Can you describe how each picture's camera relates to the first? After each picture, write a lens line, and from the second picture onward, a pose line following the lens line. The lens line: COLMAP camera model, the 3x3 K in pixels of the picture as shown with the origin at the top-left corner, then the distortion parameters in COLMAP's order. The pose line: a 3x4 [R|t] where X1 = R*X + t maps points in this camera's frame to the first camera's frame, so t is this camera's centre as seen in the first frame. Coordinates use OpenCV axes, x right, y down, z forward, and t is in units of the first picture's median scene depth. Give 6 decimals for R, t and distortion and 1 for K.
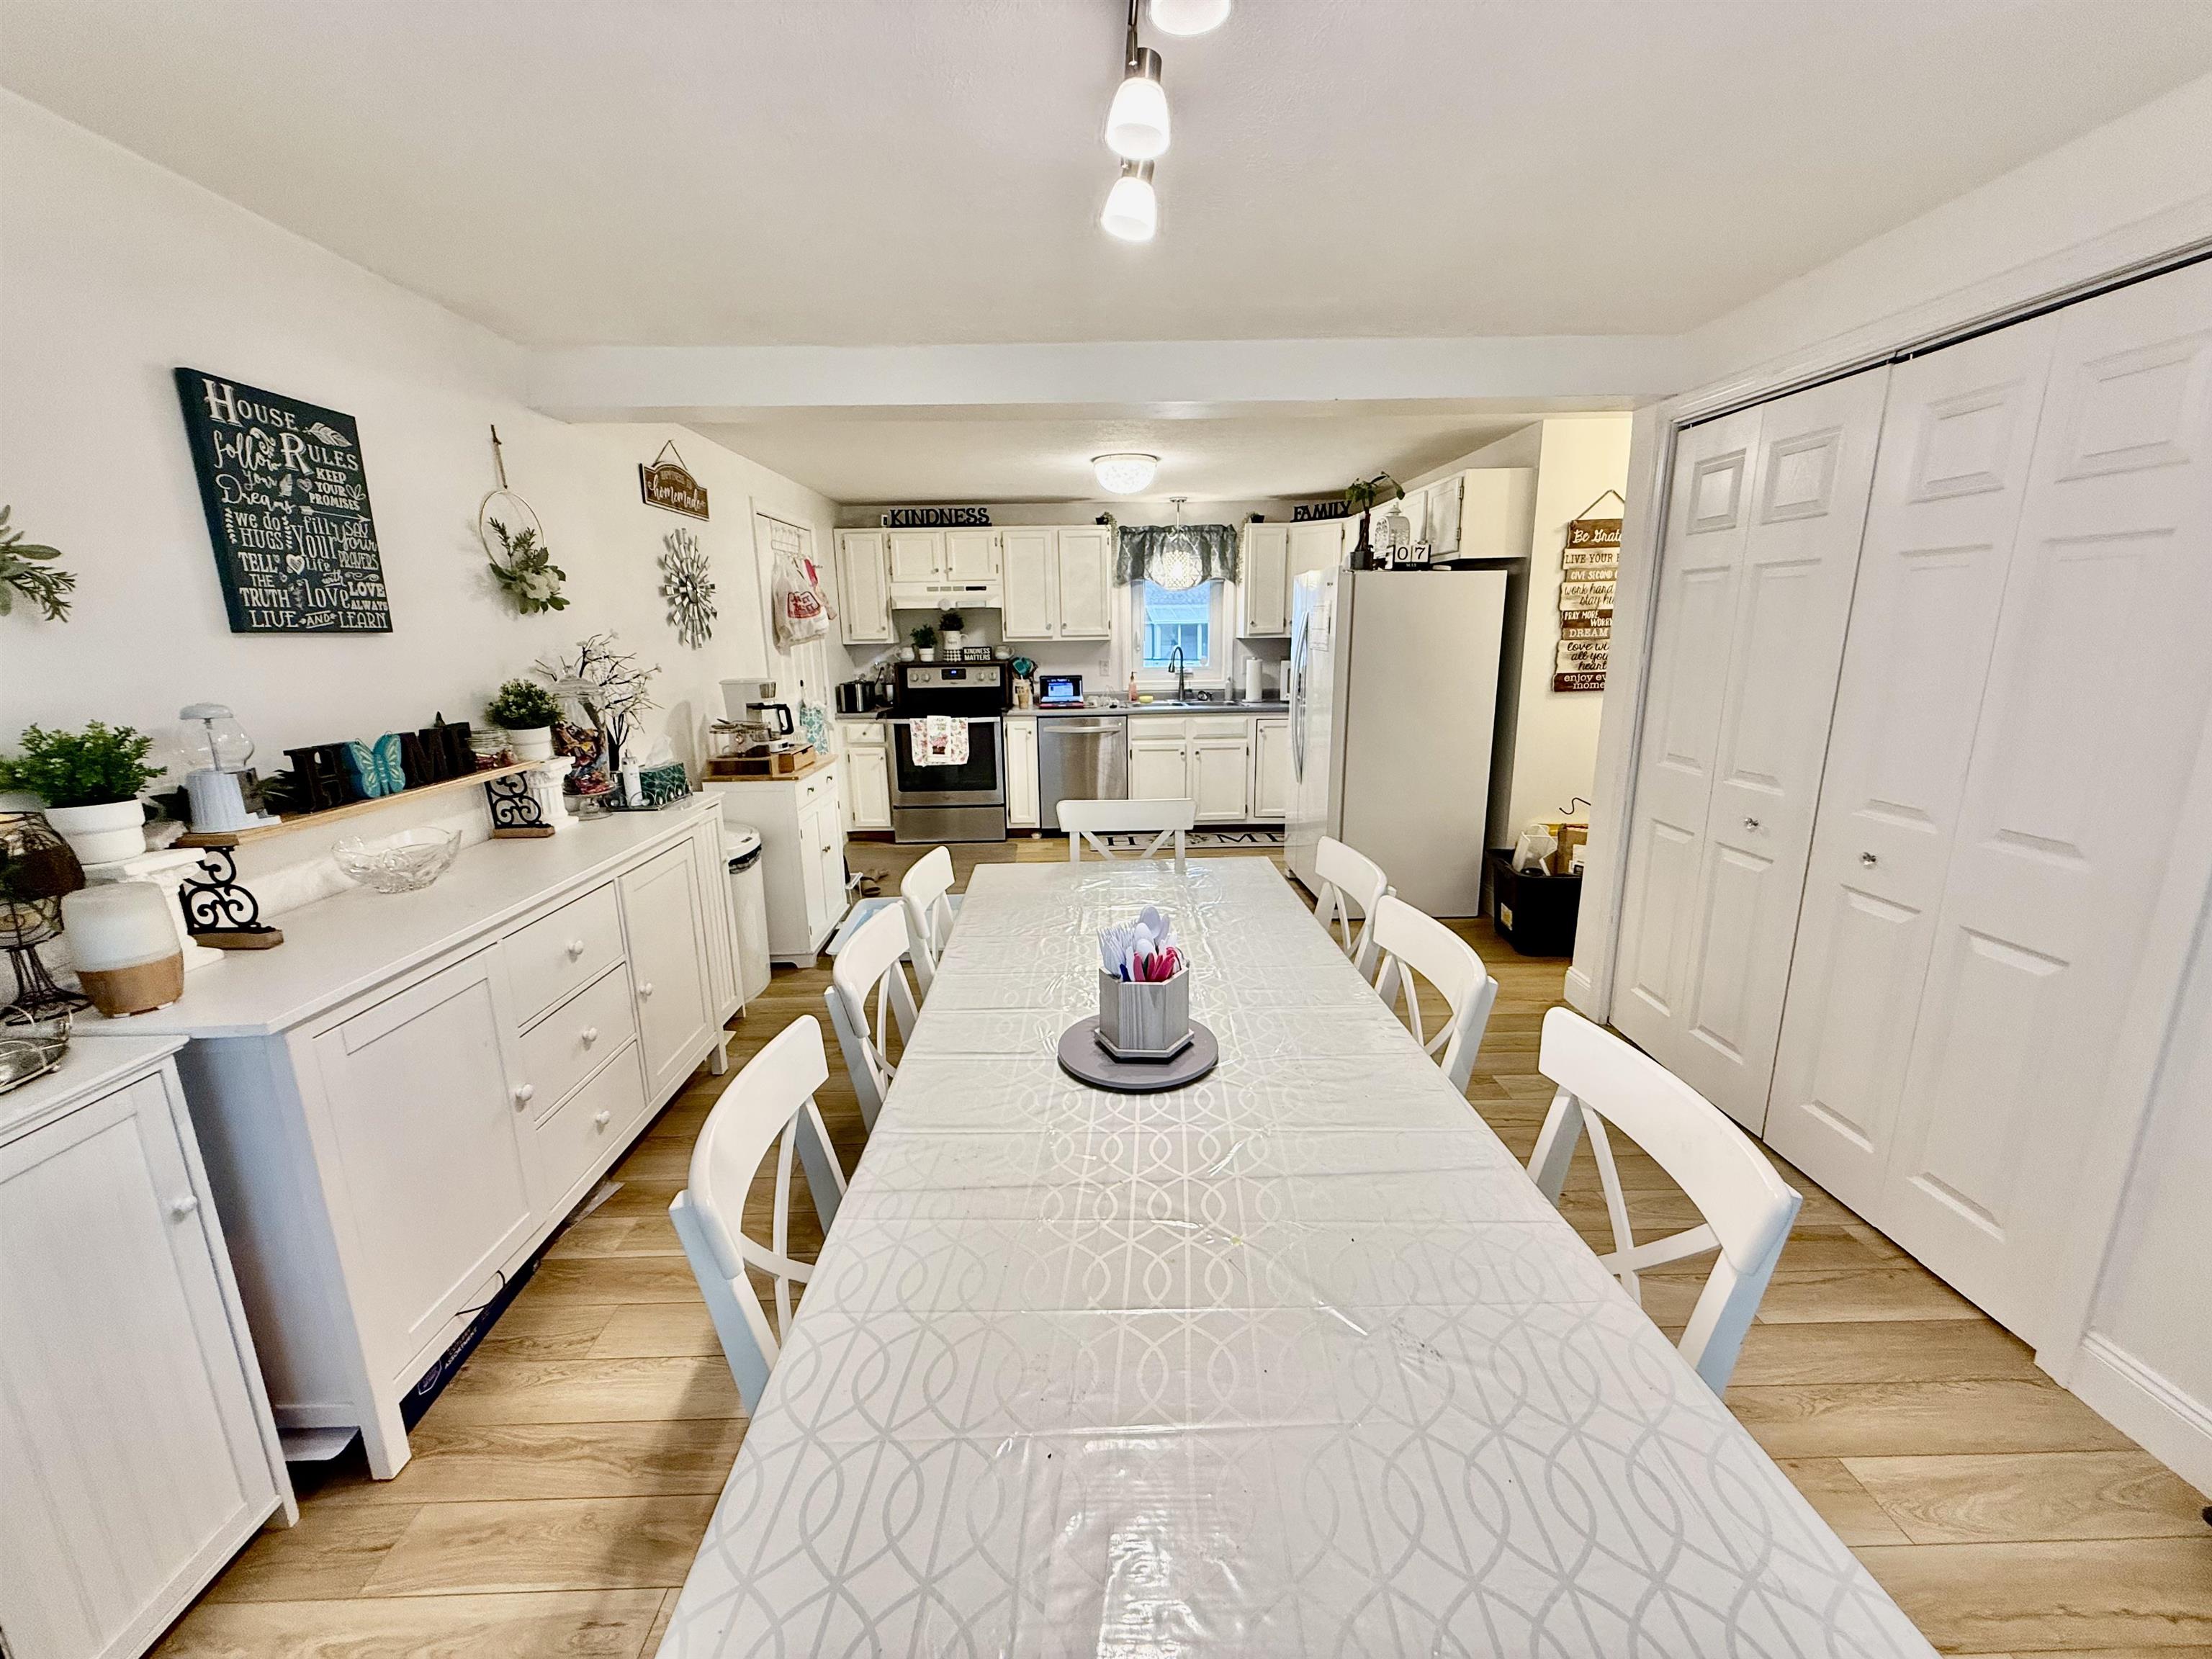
lens RADIAL K [[879.0, 0, 1114.7], [0, 879.0, 824.8], [0, 0, 1]] dist [-0.000939, 0.000466]
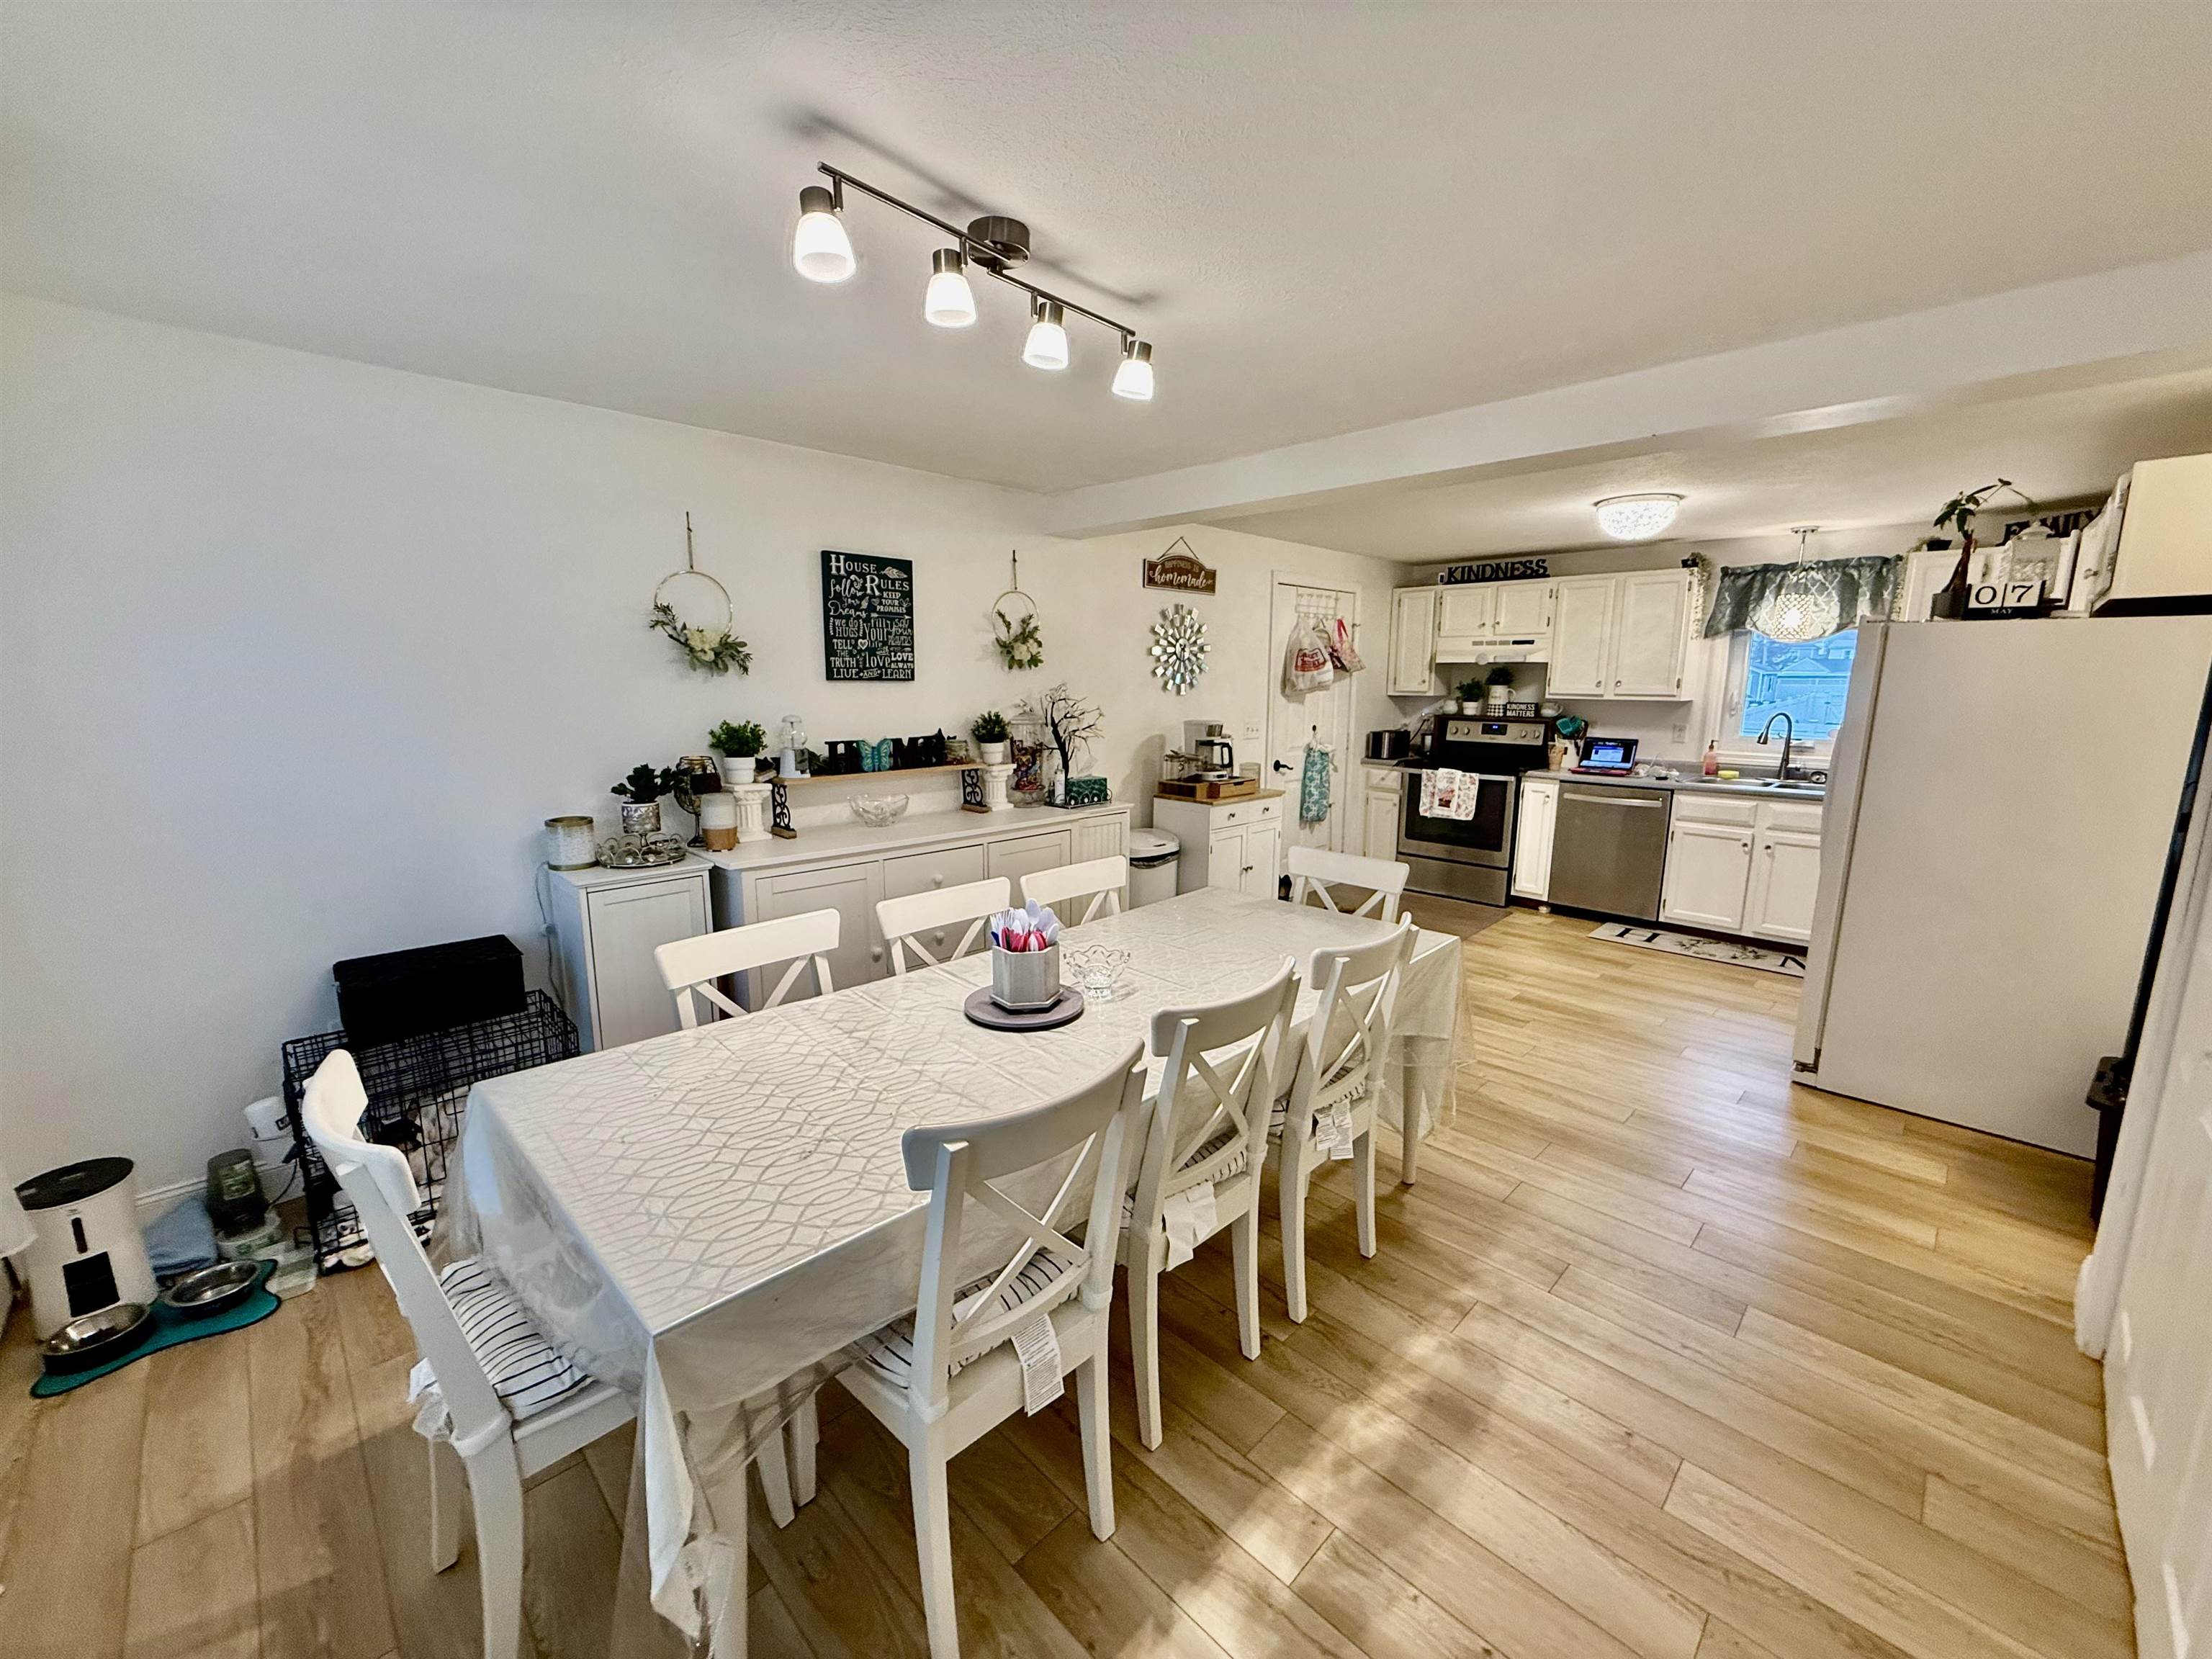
lens RADIAL K [[879.0, 0, 1104.4], [0, 879.0, 832.4], [0, 0, 1]] dist [-0.000939, 0.000466]
pose [[0.691306, 0.145093, -0.707844, 0.236779], [-0.174733, 0.984125, 0.031074, -0.014827], [0.701116, 0.102202, 0.705685, 0.023674]]
